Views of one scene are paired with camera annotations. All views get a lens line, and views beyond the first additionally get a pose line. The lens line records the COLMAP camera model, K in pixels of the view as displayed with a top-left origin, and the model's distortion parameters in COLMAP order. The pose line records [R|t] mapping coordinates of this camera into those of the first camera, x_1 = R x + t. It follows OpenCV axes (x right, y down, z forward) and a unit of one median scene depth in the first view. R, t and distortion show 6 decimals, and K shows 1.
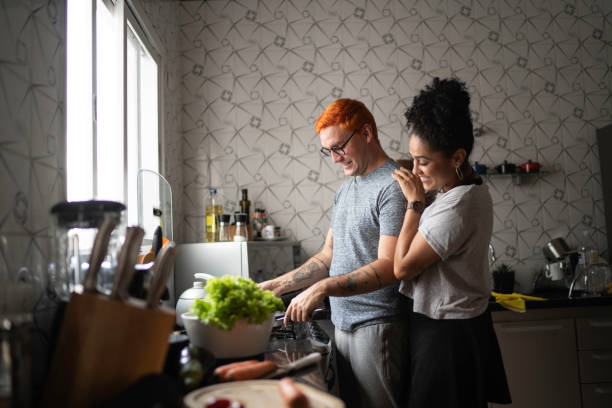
lens RADIAL K [[587.1, 0, 306.0], [0, 587.1, 204.0], [0, 0, 1]] dist [-0.066994, 0.028598]
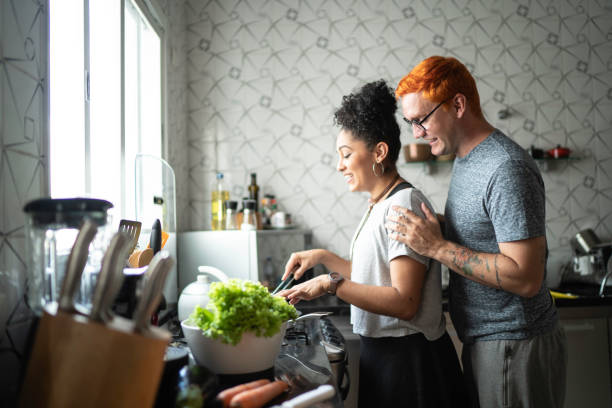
lens RADIAL K [[589.1, 0, 302.8], [0, 589.1, 206.7], [0, 0, 1]] dist [-0.096188, 0.134126]
pose [[0.999741, 0.011009, -0.019928, -0.006234], [-0.010190, 0.999118, 0.040736, -0.010644], [0.020359, -0.040522, 0.998971, 0.058017]]
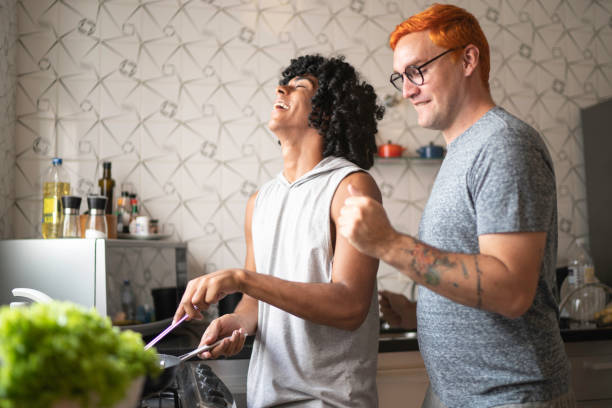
lens RADIAL K [[675.8, 0, 307.3], [0, 675.8, 207.6], [0, 0, 1]] dist [-0.104602, 0.156374]
pose [[0.984300, 0.037204, 0.172536, -0.008089], [-0.038452, 0.999253, 0.003895, 0.014613], [-0.172263, -0.010468, 0.984995, 0.189644]]
